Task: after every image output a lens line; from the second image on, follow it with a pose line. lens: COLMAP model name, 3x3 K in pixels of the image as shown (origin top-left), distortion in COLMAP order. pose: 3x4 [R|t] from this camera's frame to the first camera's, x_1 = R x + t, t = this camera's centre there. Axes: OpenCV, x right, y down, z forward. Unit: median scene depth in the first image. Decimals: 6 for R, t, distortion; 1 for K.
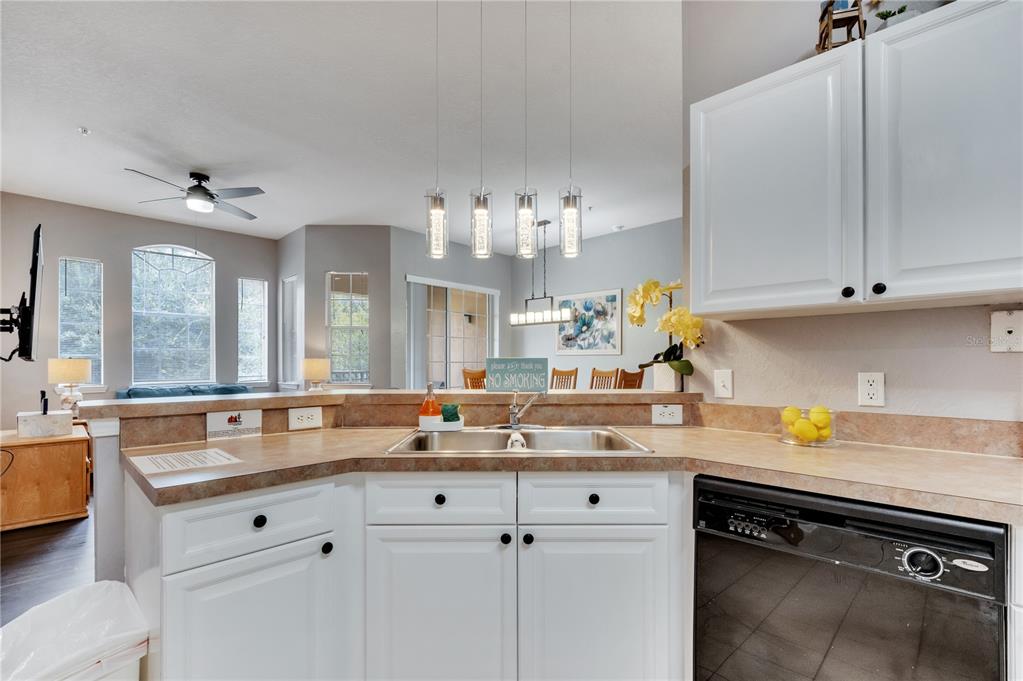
lens RADIAL K [[458.6, 0, 509.9], [0, 458.6, 363.3], [0, 0, 1]] dist [-0.000560, -0.001927]
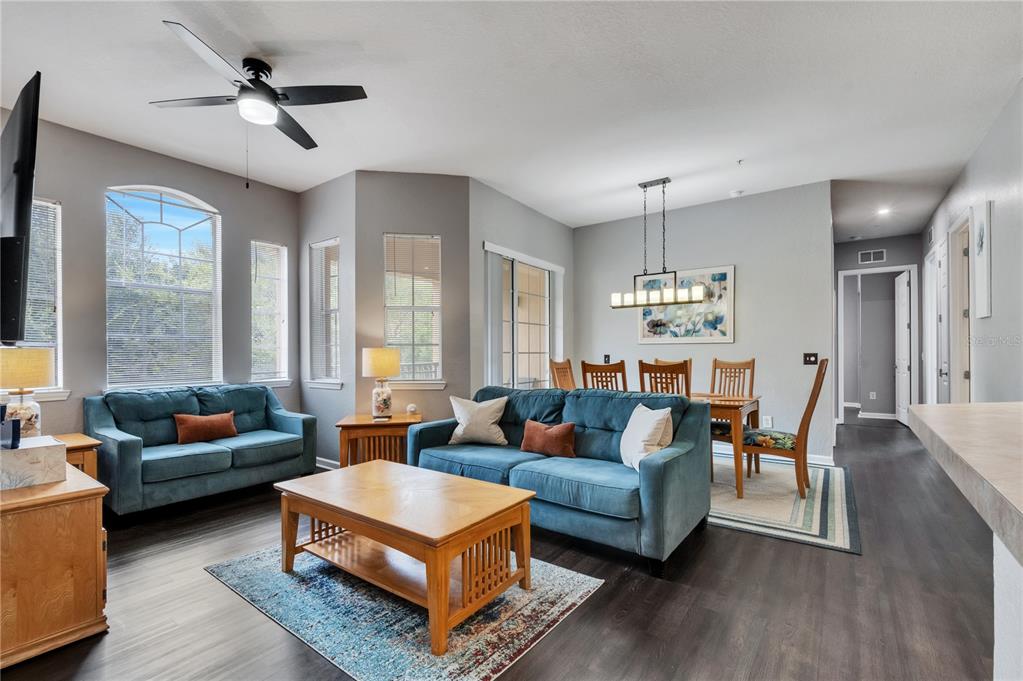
lens RADIAL K [[458.6, 0, 510.8], [0, 458.6, 355.6], [0, 0, 1]] dist [-0.000560, -0.001927]
pose [[0.989451, -0.005997, 0.144741, -0.290723], [0.006017, 0.999982, 0.000303, 0.002310], [-0.144741, 0.000571, 0.989469, 0.213677]]
